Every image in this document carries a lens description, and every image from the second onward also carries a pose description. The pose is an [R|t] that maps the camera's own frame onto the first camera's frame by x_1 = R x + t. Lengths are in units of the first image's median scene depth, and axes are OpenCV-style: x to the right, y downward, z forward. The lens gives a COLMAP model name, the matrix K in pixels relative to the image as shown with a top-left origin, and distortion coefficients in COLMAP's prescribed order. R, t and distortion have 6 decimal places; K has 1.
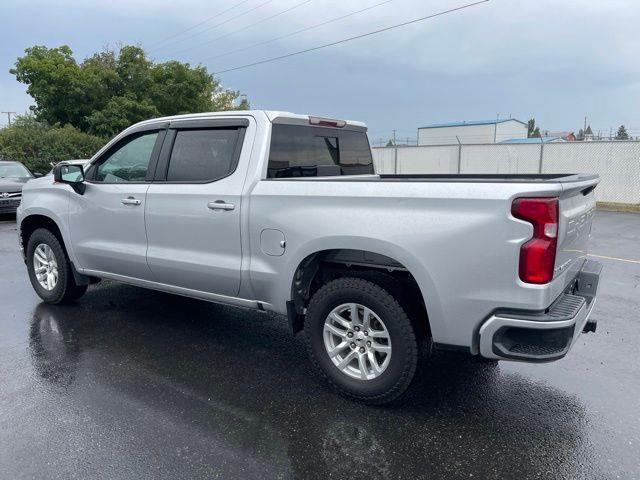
lens RADIAL K [[480.8, 0, 320.6], [0, 480.8, 244.5], [0, 0, 1]] dist [0.069744, -0.092121]
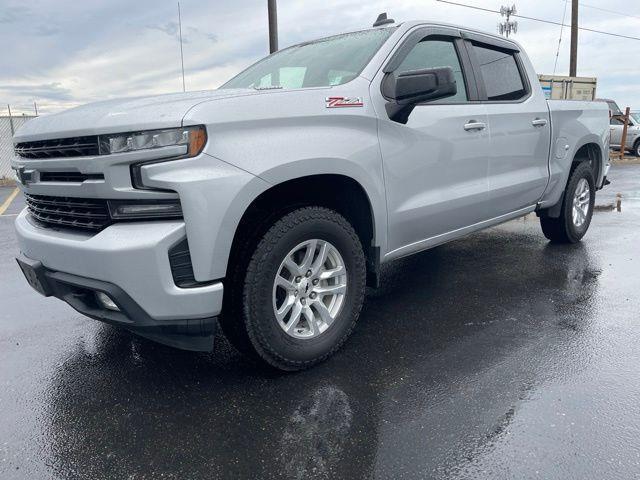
lens RADIAL K [[480.8, 0, 324.3], [0, 480.8, 241.6], [0, 0, 1]] dist [0.069744, -0.092121]
pose [[0.186124, -0.207811, 0.960298, -1.407699], [0.204436, 0.964176, 0.169027, -0.103642], [-0.961022, 0.164860, 0.221941, 1.244086]]
